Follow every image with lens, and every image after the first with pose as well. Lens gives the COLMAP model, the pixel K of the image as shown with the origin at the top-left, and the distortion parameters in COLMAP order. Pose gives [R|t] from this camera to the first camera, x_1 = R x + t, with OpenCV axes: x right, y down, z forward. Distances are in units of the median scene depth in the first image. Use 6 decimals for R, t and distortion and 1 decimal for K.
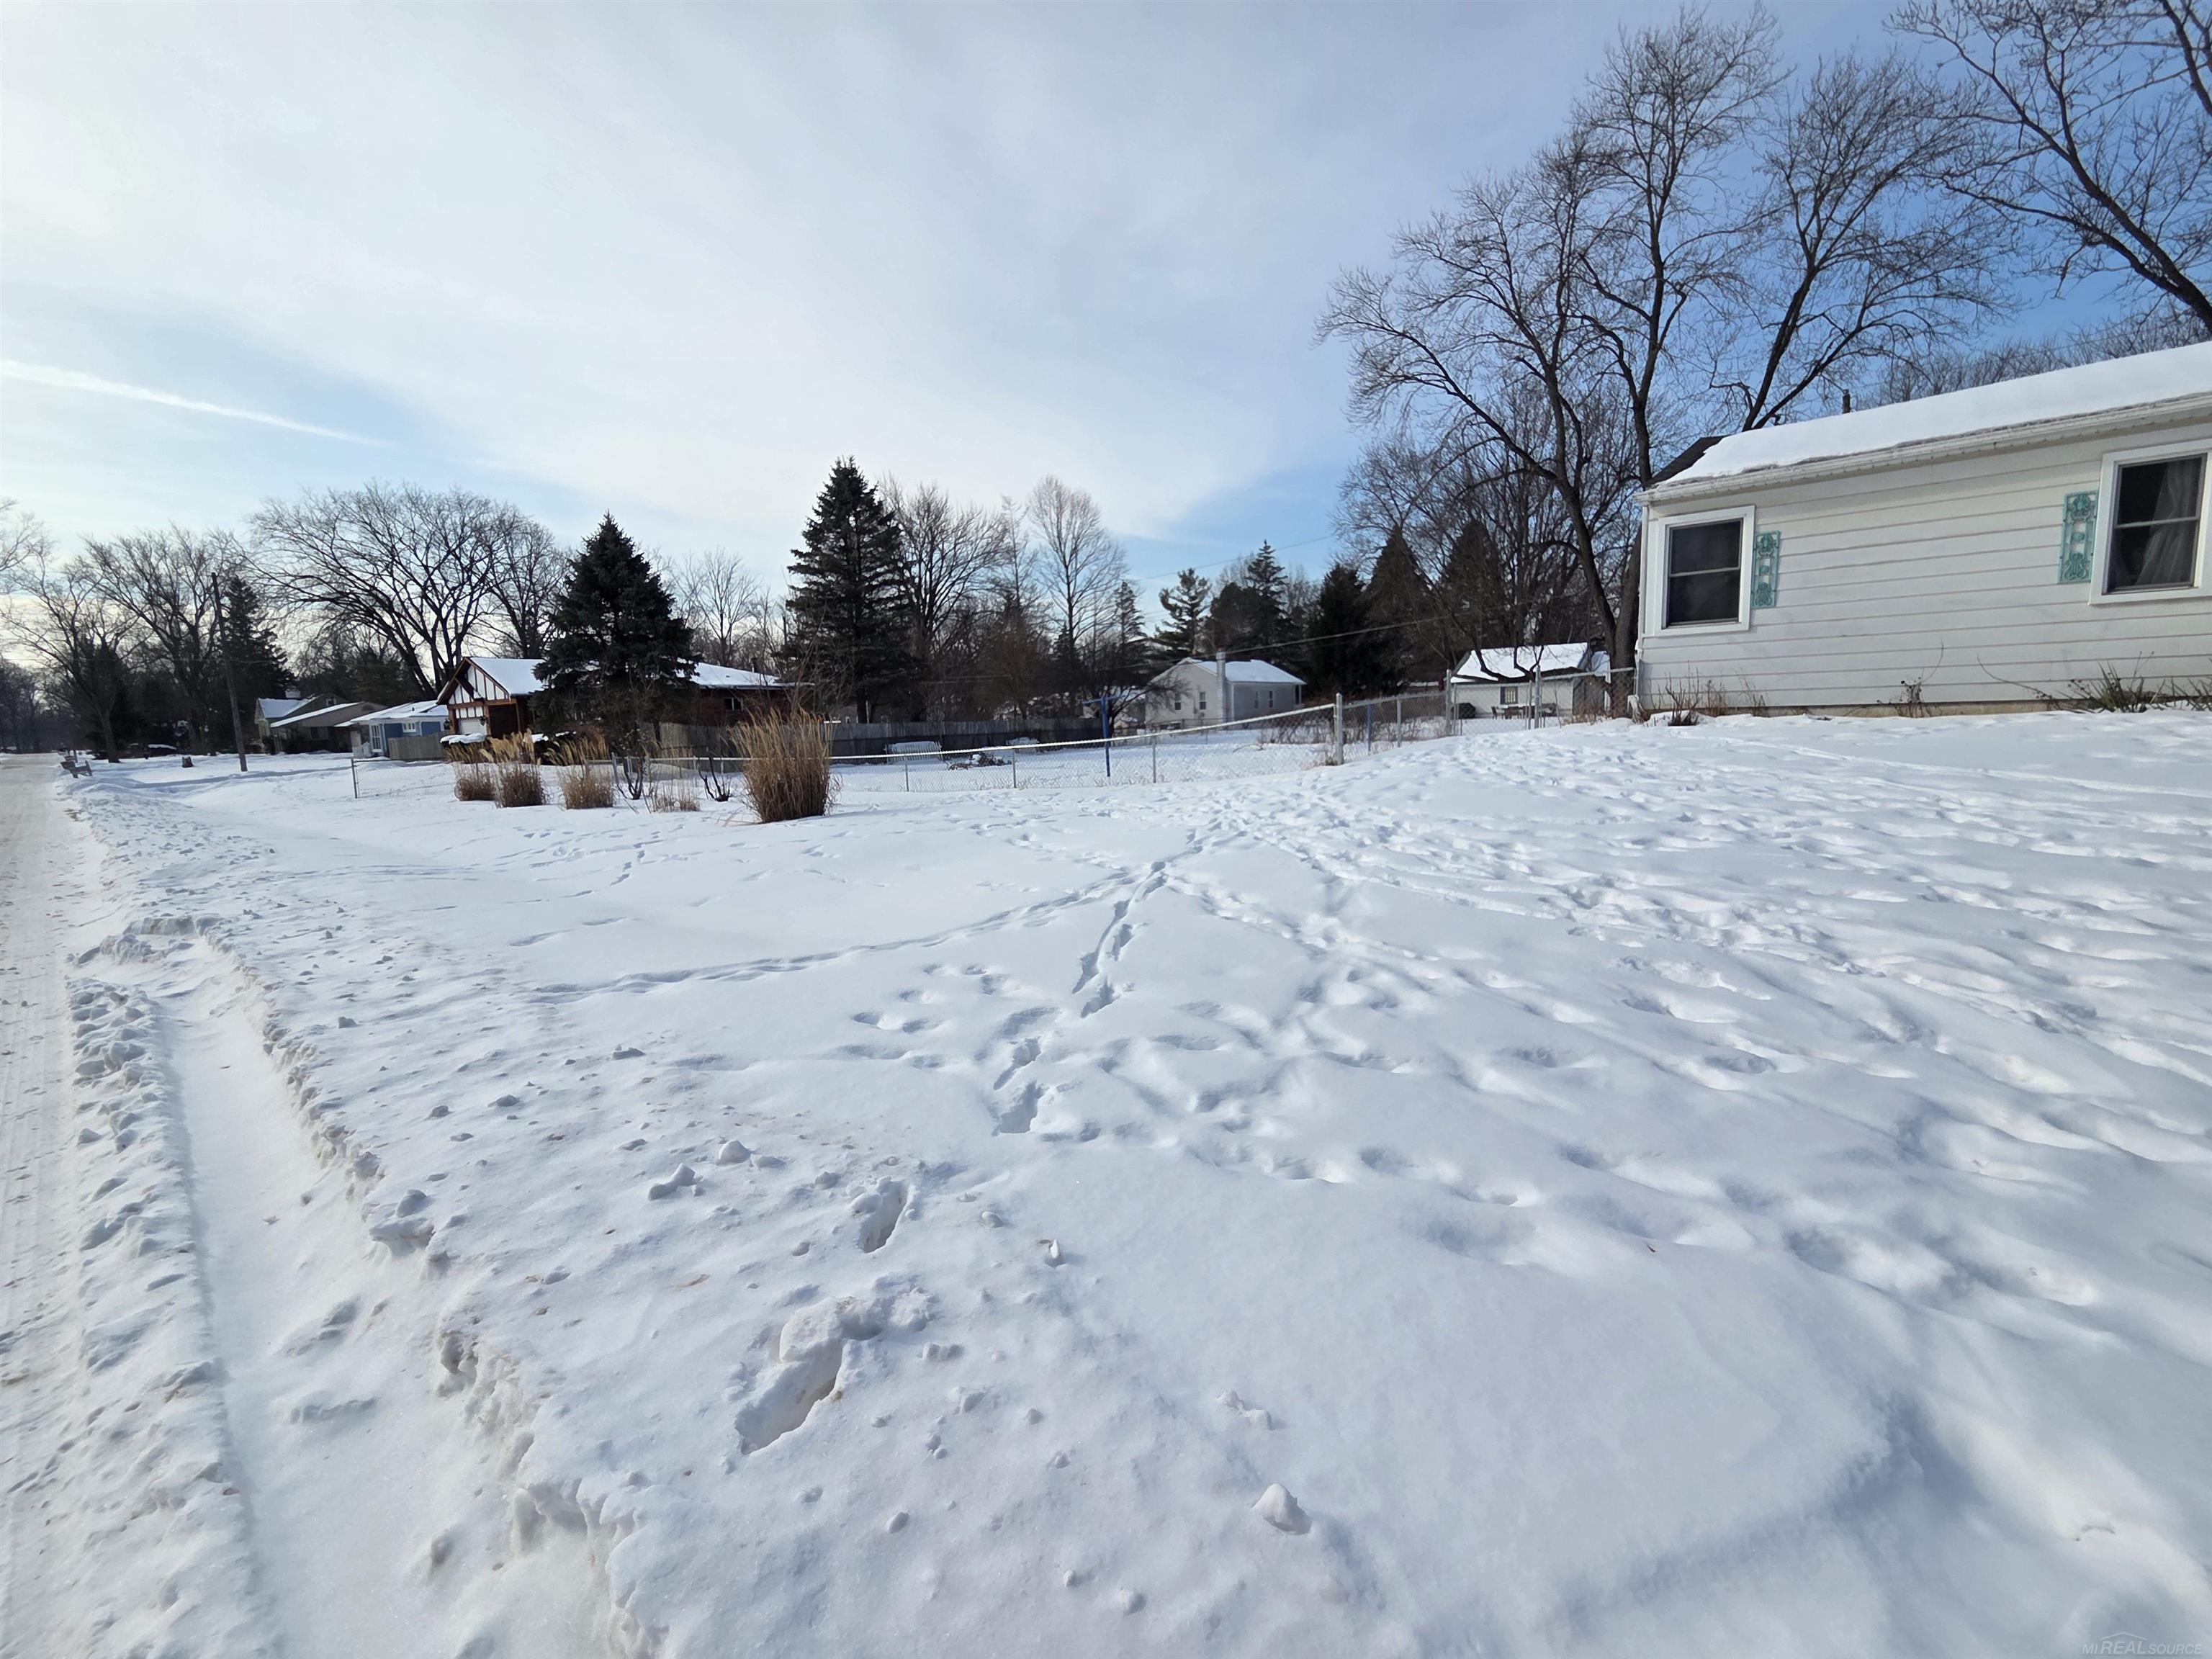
lens RADIAL K [[888.8, 0, 1106.0], [0, 888.8, 829.5], [0, 0, 1]] dist [-0.002521, -0.000438]
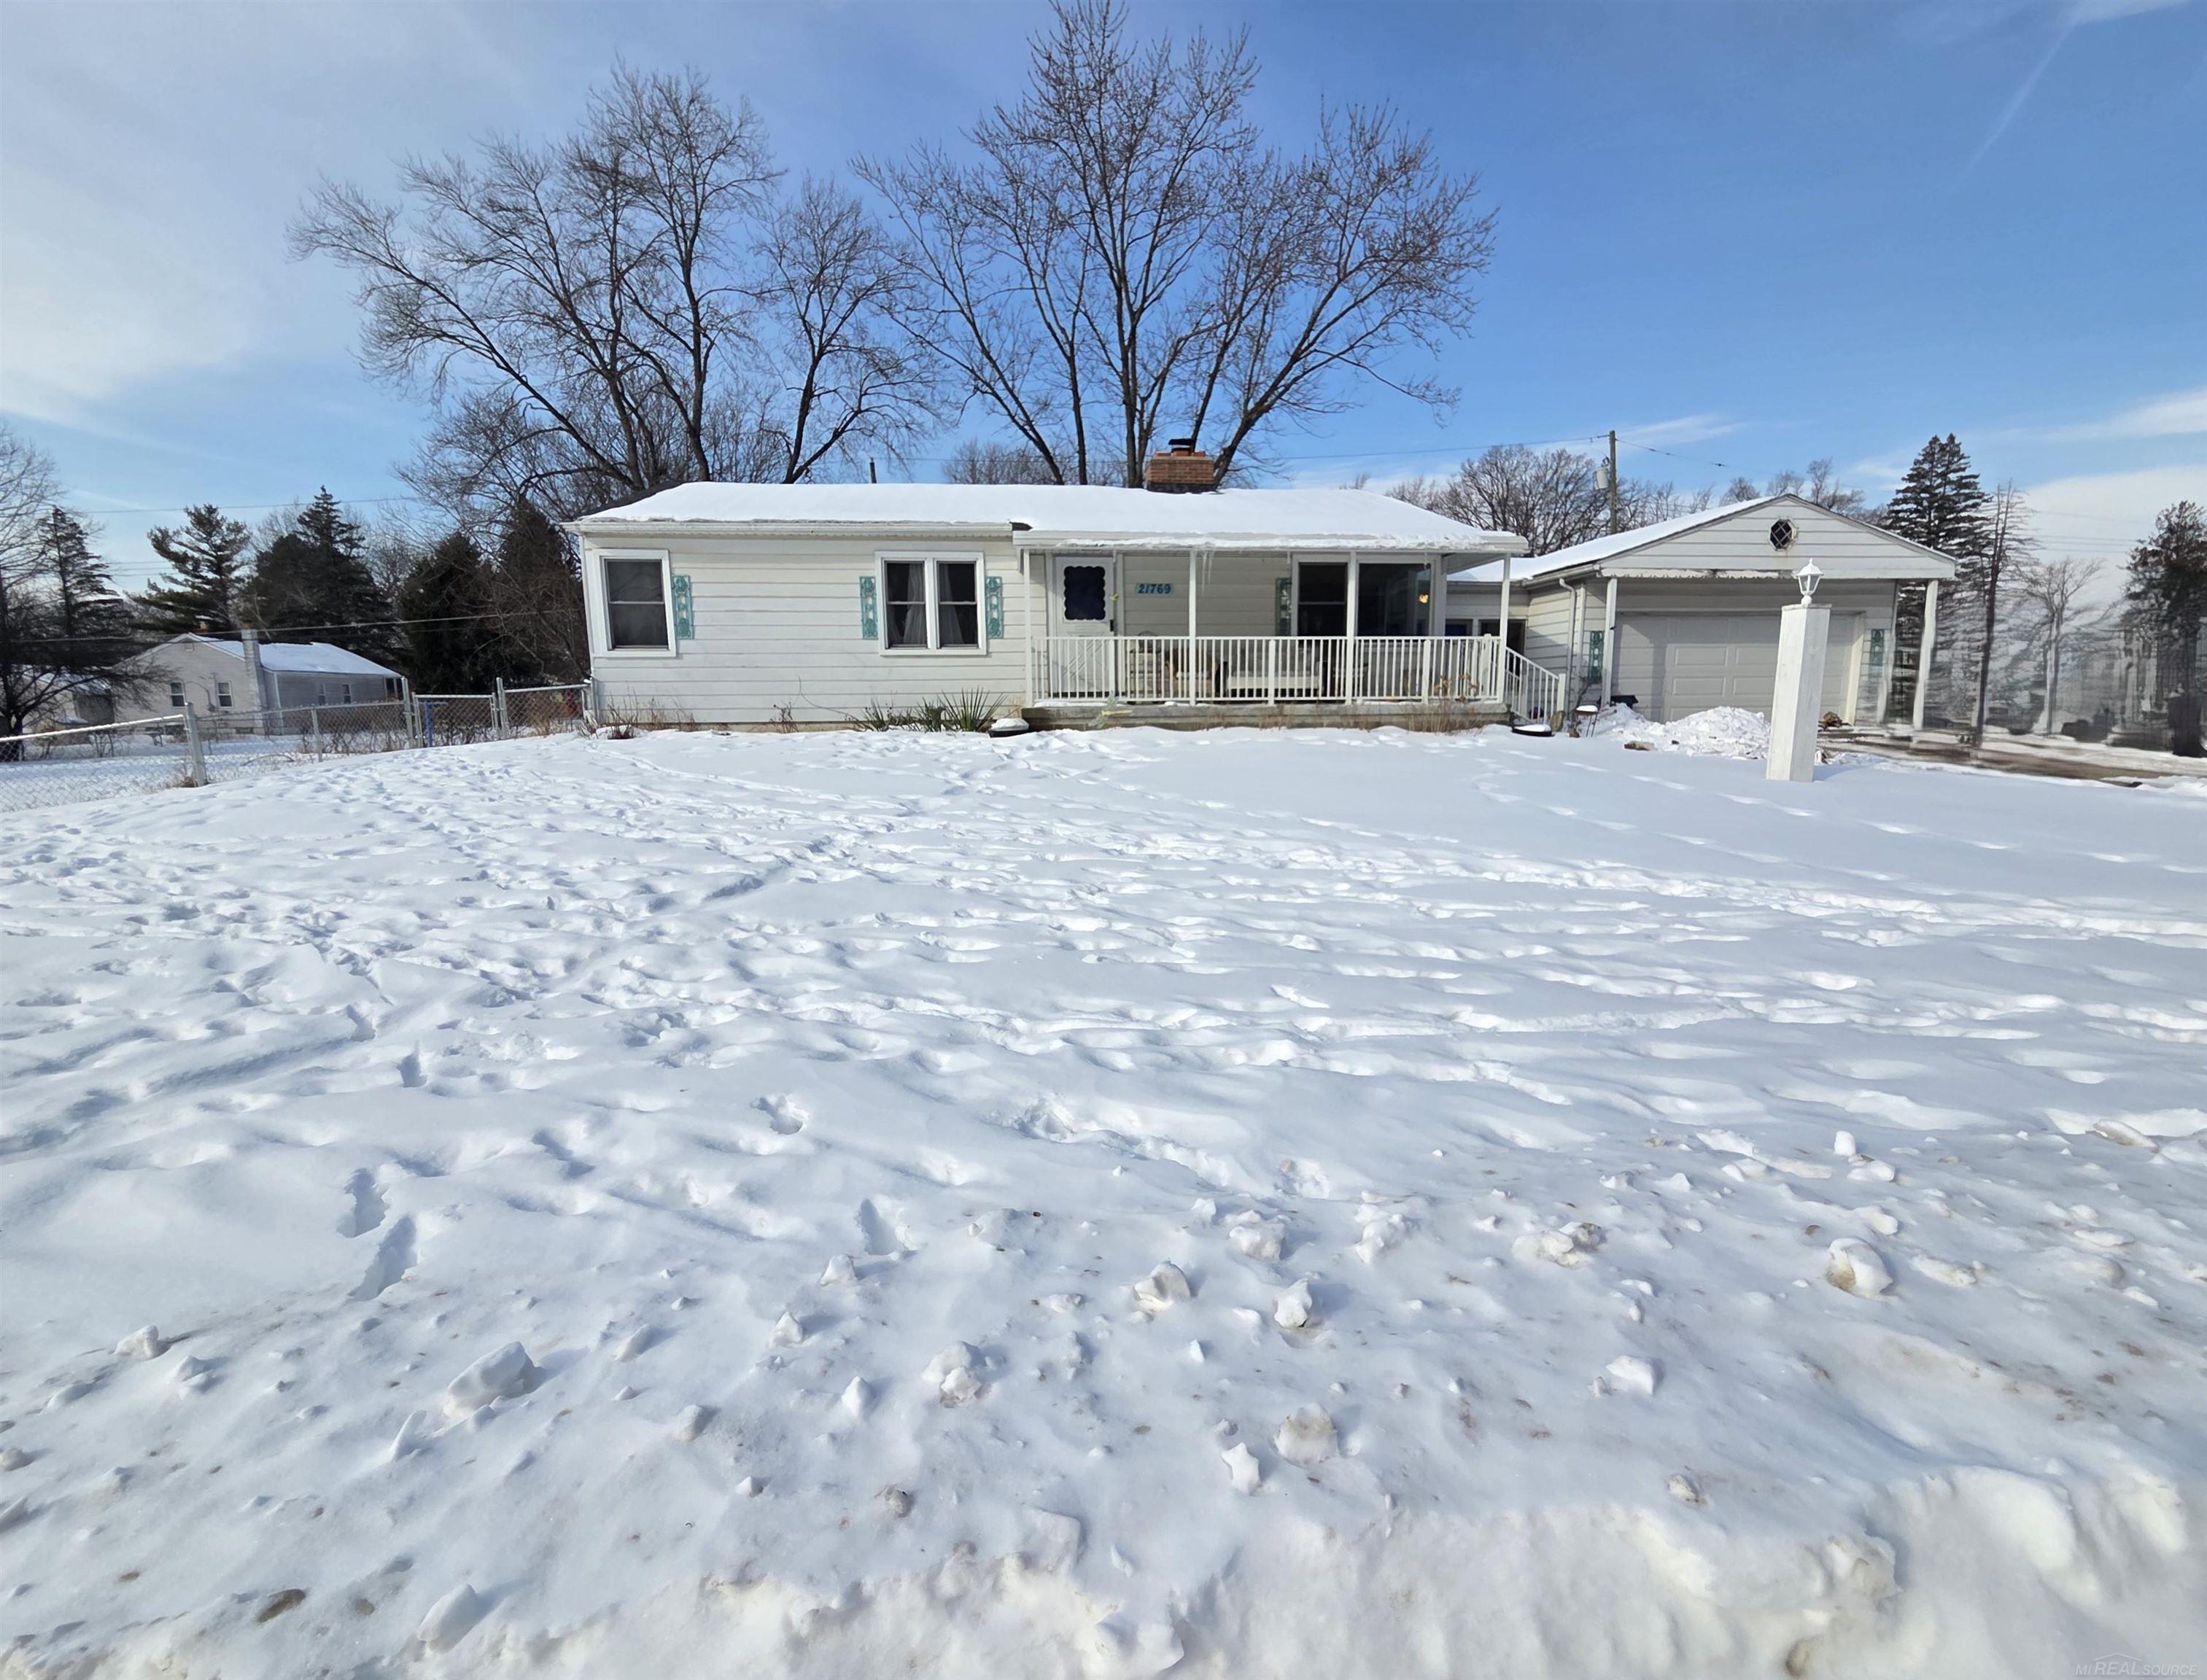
lens RADIAL K [[933.7, 0, 1103.5], [0, 933.7, 840.0], [0, 0, 1]] dist [0.000742, -0.000445]
pose [[0.679490, -0.082279, 0.729057, 0.042568], [0.080335, 0.996061, 0.037539, 0.003150], [-0.729274, 0.033061, 0.683423, -0.053915]]
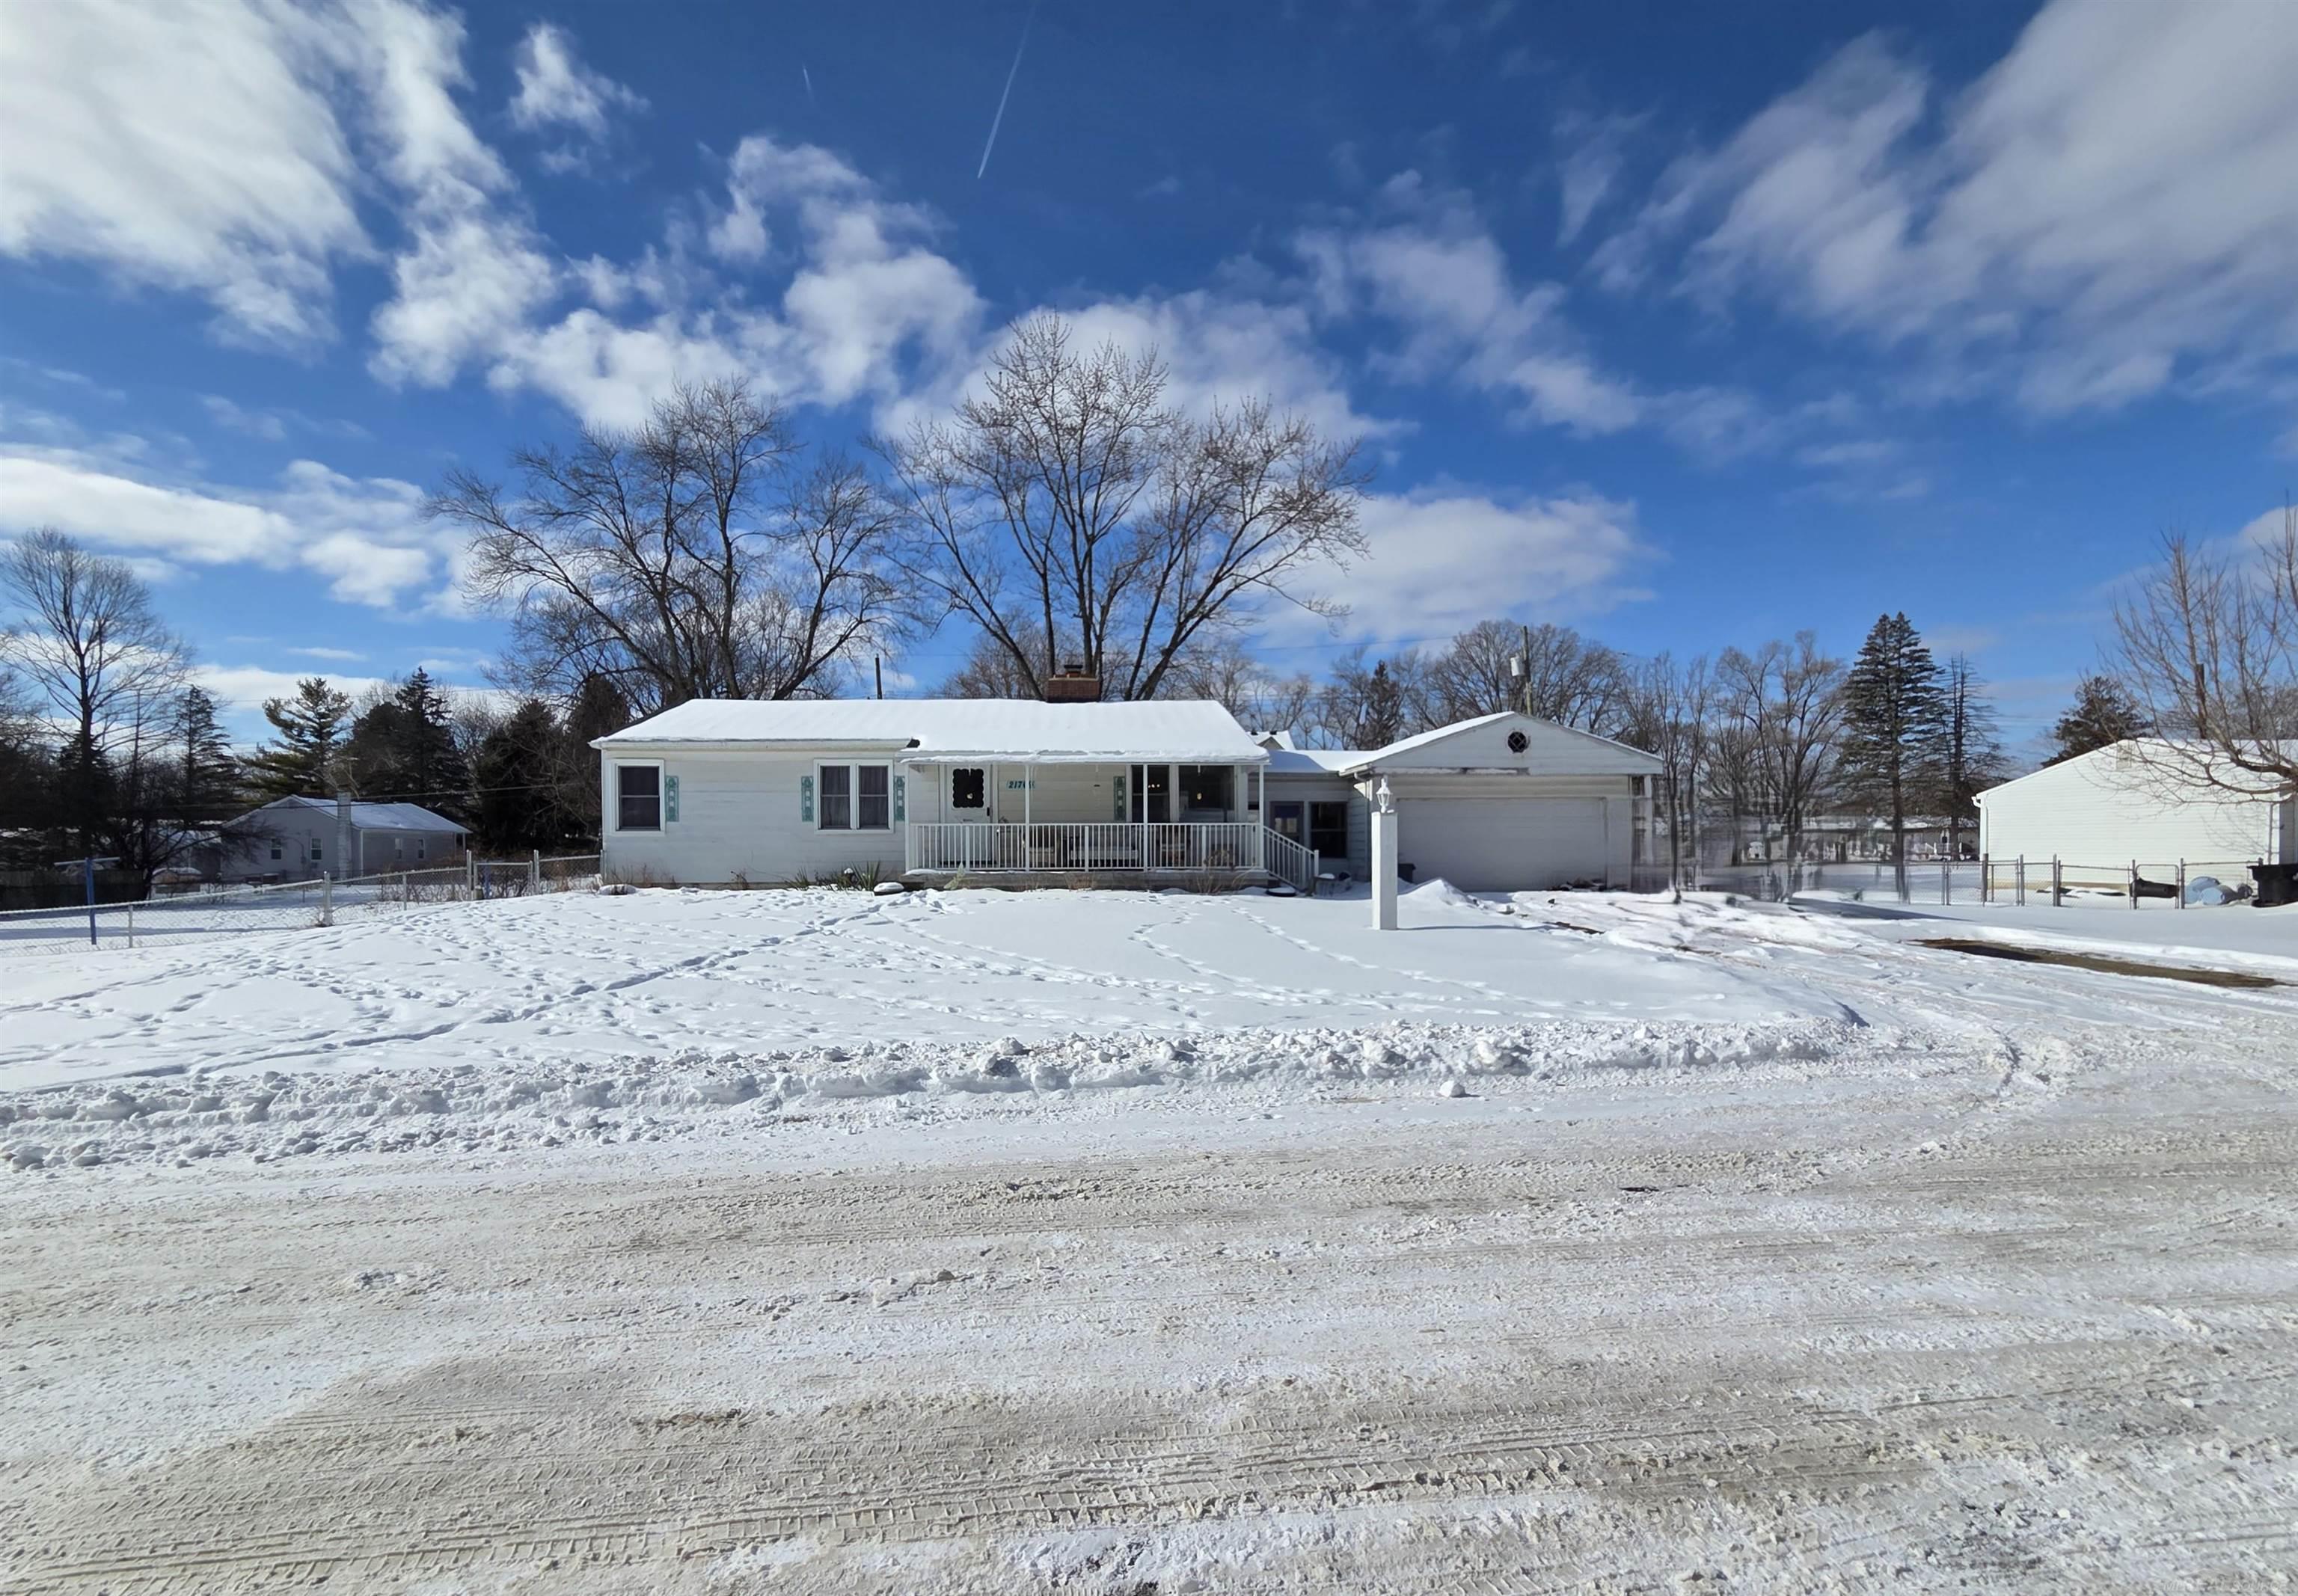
lens RADIAL K [[934.2, 0, 1109.0], [0, 934.2, 863.4], [0, 0, 1]] dist [-0.000165, 0.000015]
pose [[0.707031, 0.020082, 0.706898, 0.022922], [0.072477, 0.992276, -0.100679, 0.011830], [-0.703459, 0.122417, 0.700114, -0.163131]]
